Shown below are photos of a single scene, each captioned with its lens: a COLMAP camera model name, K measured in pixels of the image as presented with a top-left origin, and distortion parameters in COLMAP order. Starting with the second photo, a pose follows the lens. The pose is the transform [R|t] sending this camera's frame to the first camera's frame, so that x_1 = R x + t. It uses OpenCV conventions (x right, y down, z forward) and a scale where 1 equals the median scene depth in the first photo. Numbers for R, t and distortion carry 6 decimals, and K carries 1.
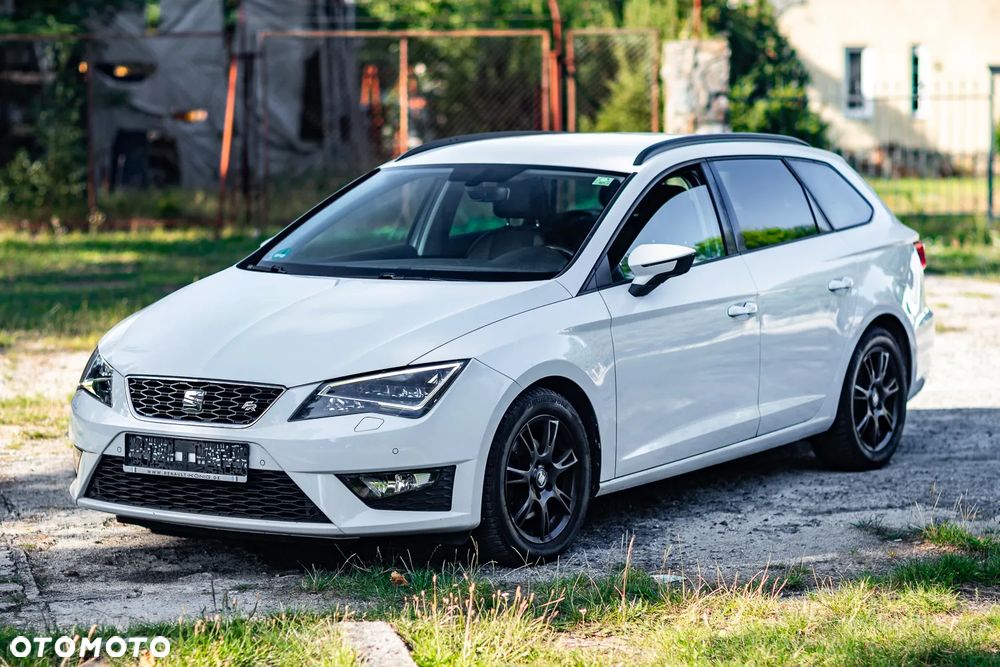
lens RADIAL K [[2782.5, 0, 470.7], [0, 2782.5, 332.0], [0, 0, 1]] dist [0.065325, -0.023024]
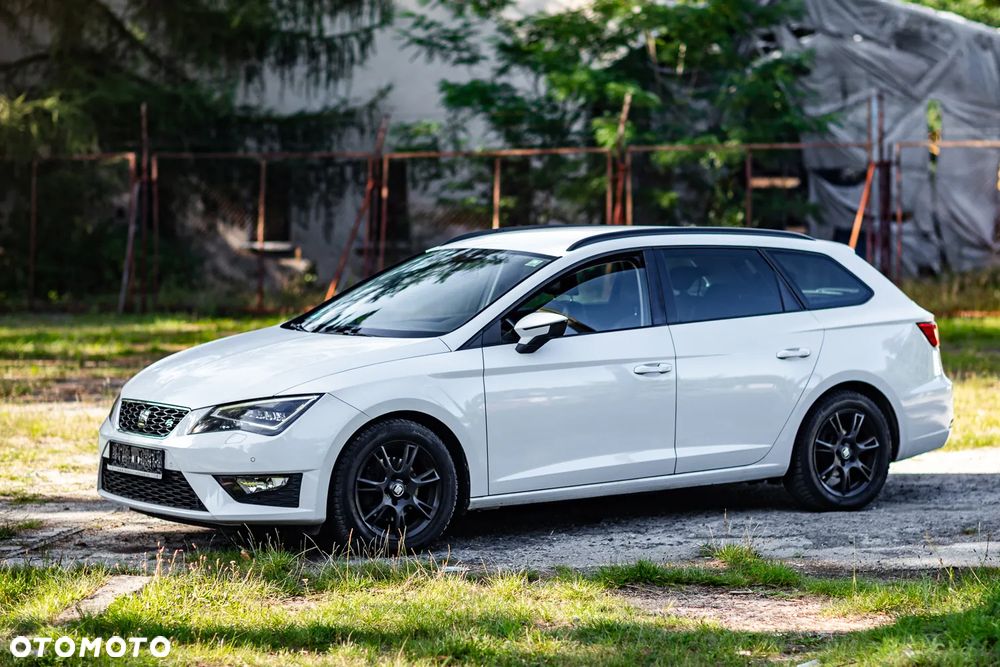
lens RADIAL K [[2658.0, 0, 500.0], [0, 2658.0, 333.5], [0, 0, 1]] dist [0.064120, 0.272763]
pose [[0.927198, 0.024336, -0.373779, 0.527328], [-0.037575, 0.998897, -0.028172, 0.013280], [0.372681, 0.040166, 0.927090, -0.128857]]
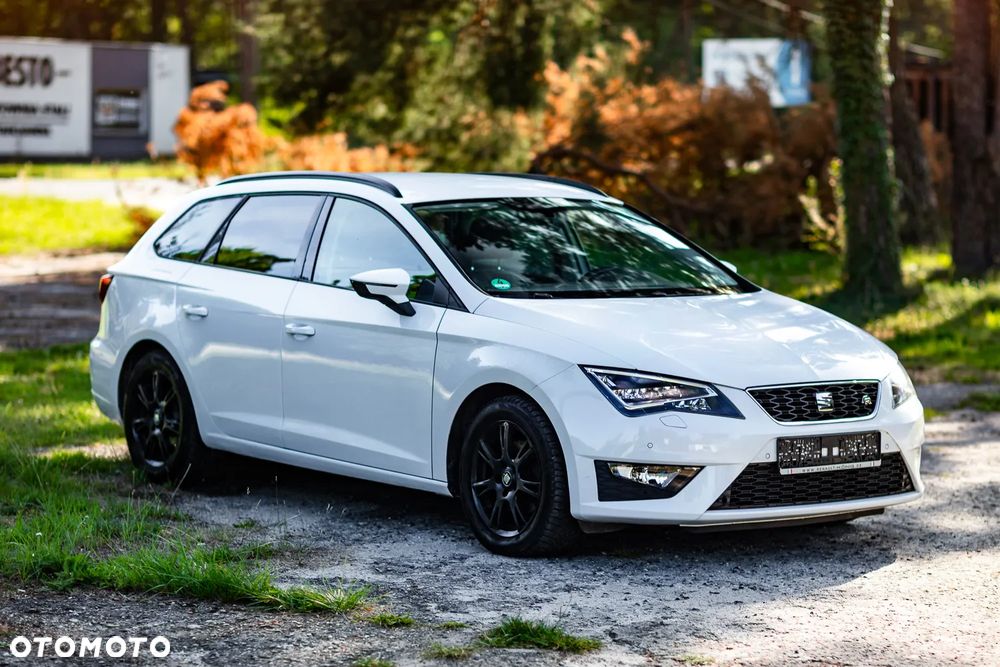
lens RADIAL K [[2866.6, 0, 500.0], [0, 2866.6, 333.5], [0, 0, 1]] dist [-0.006220, -0.401596]
pose [[0.326902, -0.048965, 0.943789, -1.194076], [0.081278, 0.996413, 0.023543, -0.039153], [-0.941557, 0.069013, 0.329710, 0.722843]]
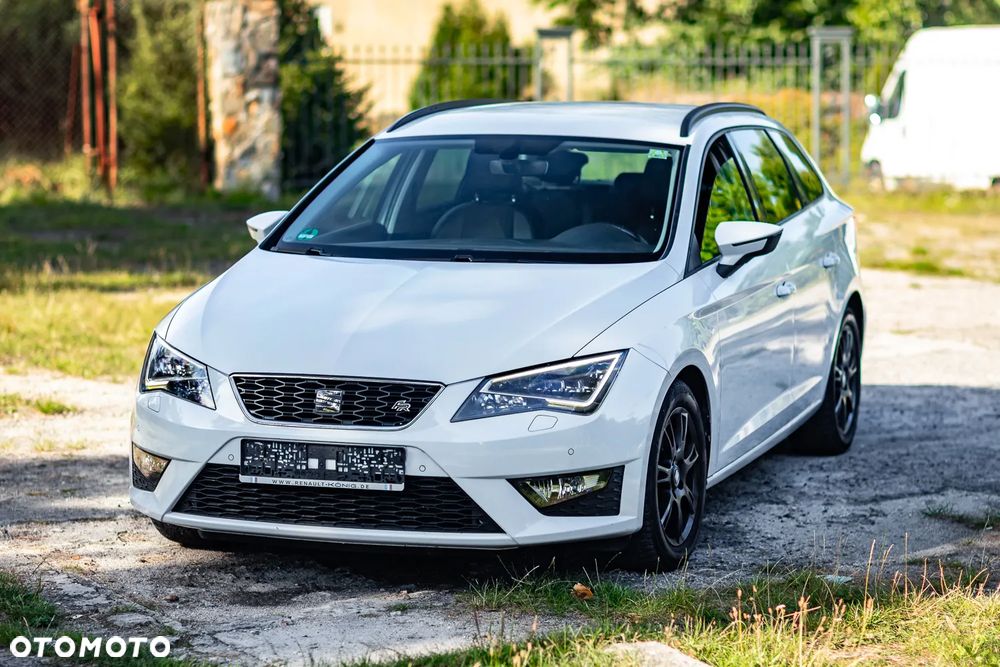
lens RADIAL K [[2866.6, 0, 500.0], [0, 2866.6, 333.5], [0, 0, 1]] dist [-0.006220, -0.401596]
pose [[0.964220, -0.016319, 0.264601, -0.282385], [0.013068, 0.999816, 0.014043, -0.009003], [-0.264782, -0.010083, 0.964256, 0.095345]]
